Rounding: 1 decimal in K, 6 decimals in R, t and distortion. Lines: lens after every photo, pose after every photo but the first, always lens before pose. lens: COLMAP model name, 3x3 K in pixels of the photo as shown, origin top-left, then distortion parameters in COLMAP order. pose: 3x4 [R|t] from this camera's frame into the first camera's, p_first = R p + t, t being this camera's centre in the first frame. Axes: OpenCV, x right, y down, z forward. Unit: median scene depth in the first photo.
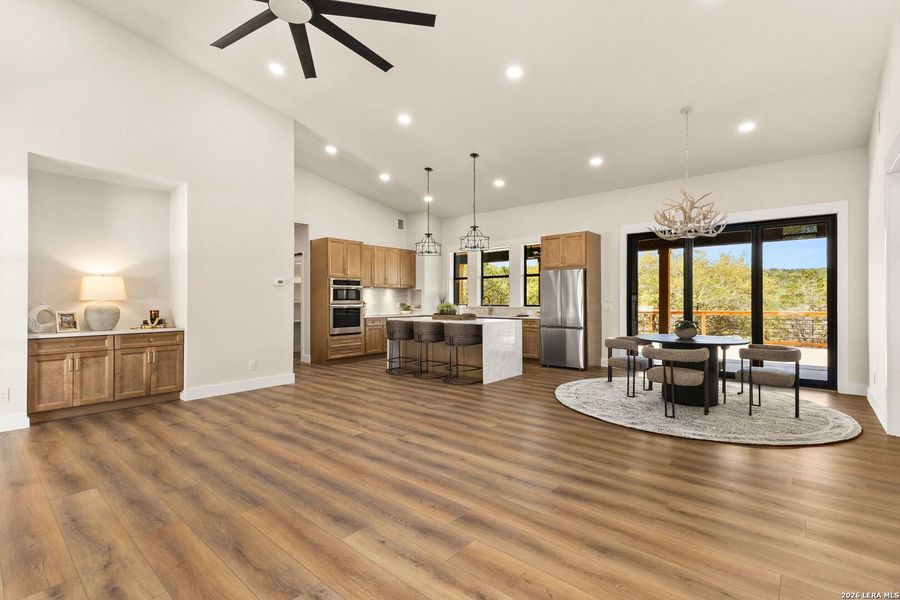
lens RADIAL K [[410.4, 0, 450.0], [0, 410.4, 300.0], [0, 0, 1]] dist [0.001226, 0.000077]
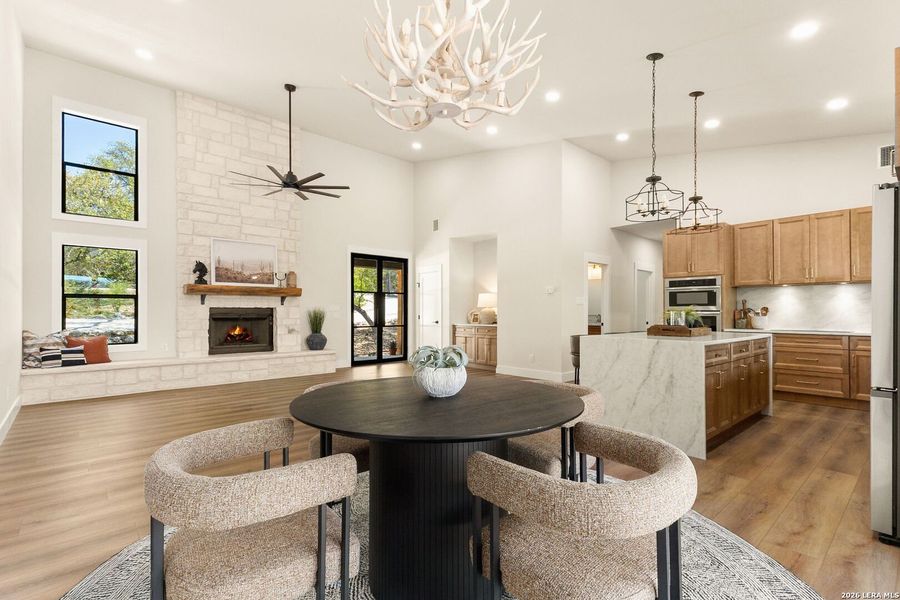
lens RADIAL K [[423.2, 0, 445.1], [0, 423.2, 305.3], [0, 0, 1]] dist [0.015567, -0.000513]
pose [[-0.135327, -0.013419, -0.990710, 0.631110], [-0.001999, 0.999910, -0.013271, 0.011218], [0.990799, 0.000184, -0.135341, 0.697781]]
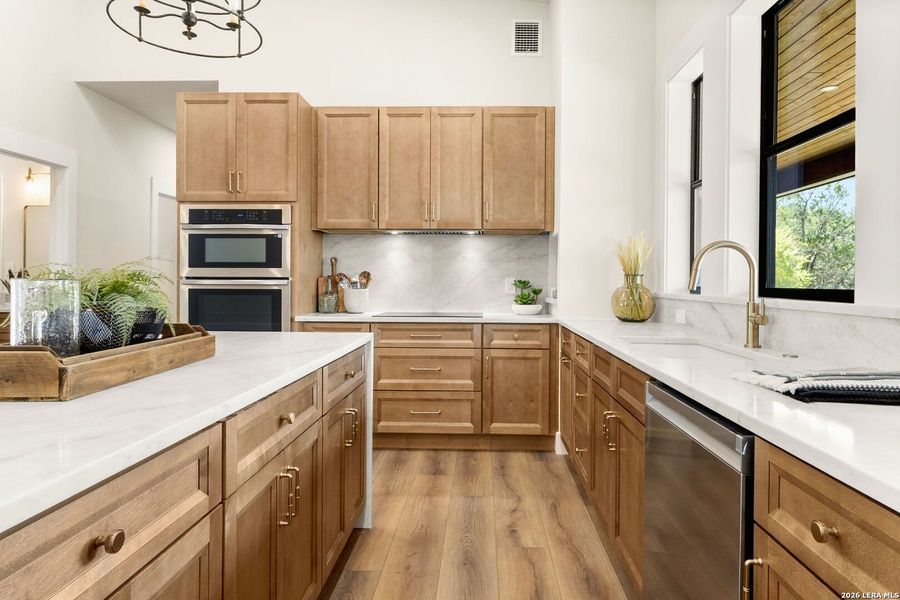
lens RADIAL K [[534.5, 0, 471.8], [0, 534.5, 281.6], [0, 0, 1]] dist [0.001357, -0.000168]
pose [[0.638974, 0.006214, -0.769203, 0.237152], [-0.006813, 0.999974, 0.002419, 0.010705], [0.769198, 0.003695, 0.639000, 0.923823]]
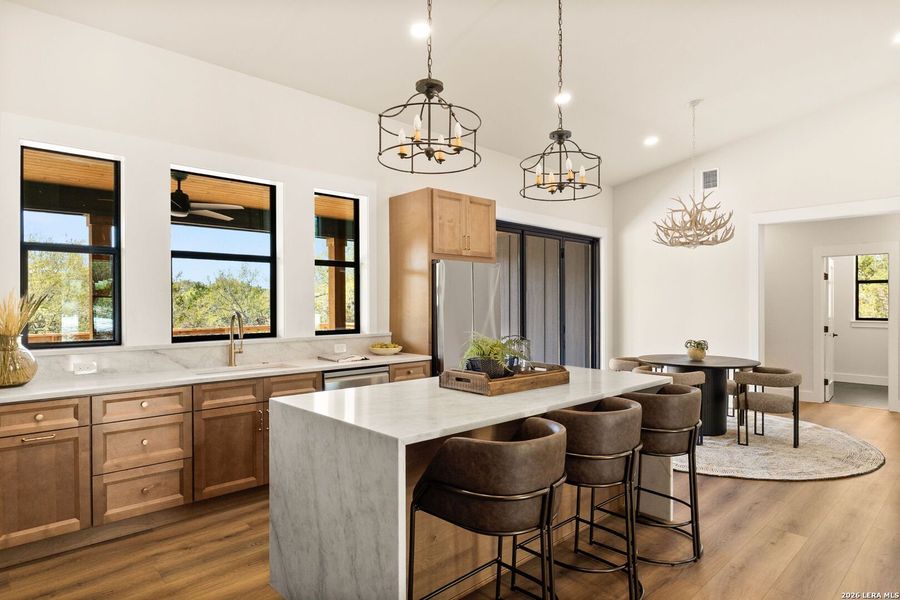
lens RADIAL K [[505.5, 0, 450.0], [0, 505.5, 300.0], [0, 0, 1]] dist [-0.003024, -0.001330]
pose [[0.108807, 0.007701, 0.994033, -0.372765], [0.004345, 0.999957, -0.008223, -0.017705], [-0.994053, 0.005214, 0.108769, 0.935557]]
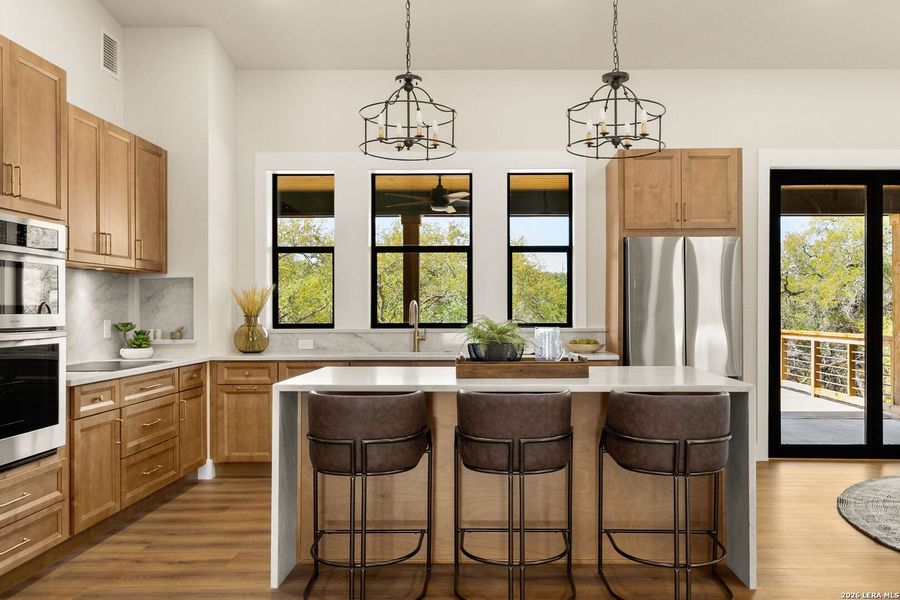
lens RADIAL K [[711.1, 0, 484.2], [0, 711.1, 304.5], [0, 0, 1]] dist [0.002636, -0.000641]
pose [[0.761015, 0.003090, 0.648727, -0.325836], [0.001925, 0.999973, -0.007021, -0.001251], [-0.648731, 0.006592, 0.760989, 0.581584]]
